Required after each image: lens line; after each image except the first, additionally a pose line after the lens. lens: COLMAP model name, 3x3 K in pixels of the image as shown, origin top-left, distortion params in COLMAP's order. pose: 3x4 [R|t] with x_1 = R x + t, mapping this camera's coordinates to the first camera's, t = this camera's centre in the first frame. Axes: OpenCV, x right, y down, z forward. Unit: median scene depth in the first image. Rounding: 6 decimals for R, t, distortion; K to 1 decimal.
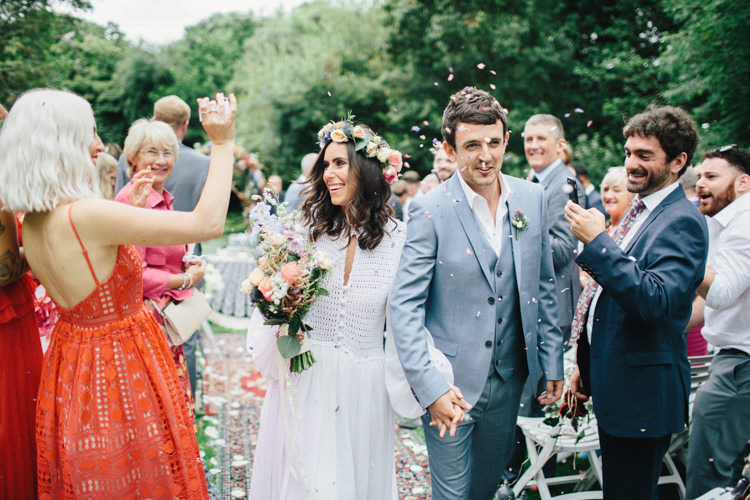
lens RADIAL K [[760.5, 0, 375.0], [0, 760.5, 250.0], [0, 0, 1]] dist [-0.049877, 0.013545]
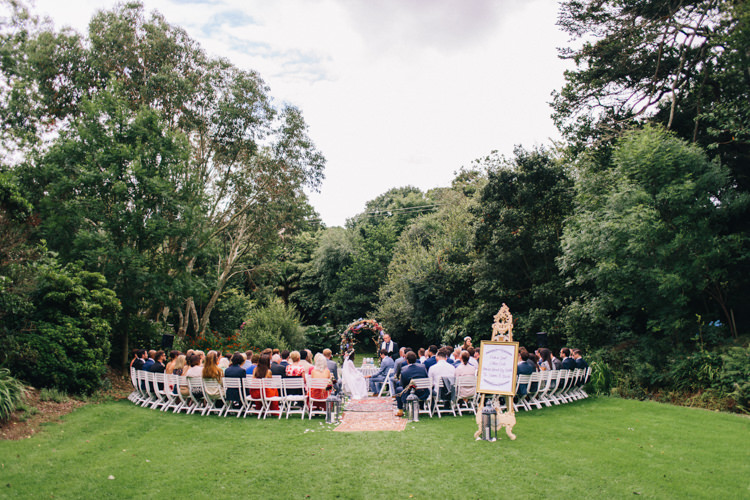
lens RADIAL K [[760.5, 0, 375.0], [0, 760.5, 250.0], [0, 0, 1]] dist [-0.049877, 0.013545]
pose [[0.968297, -0.071522, -0.239345, 0.106256], [0.025700, 0.981574, -0.189347, 0.022658], [0.248477, 0.177193, 0.952293, -0.318889]]
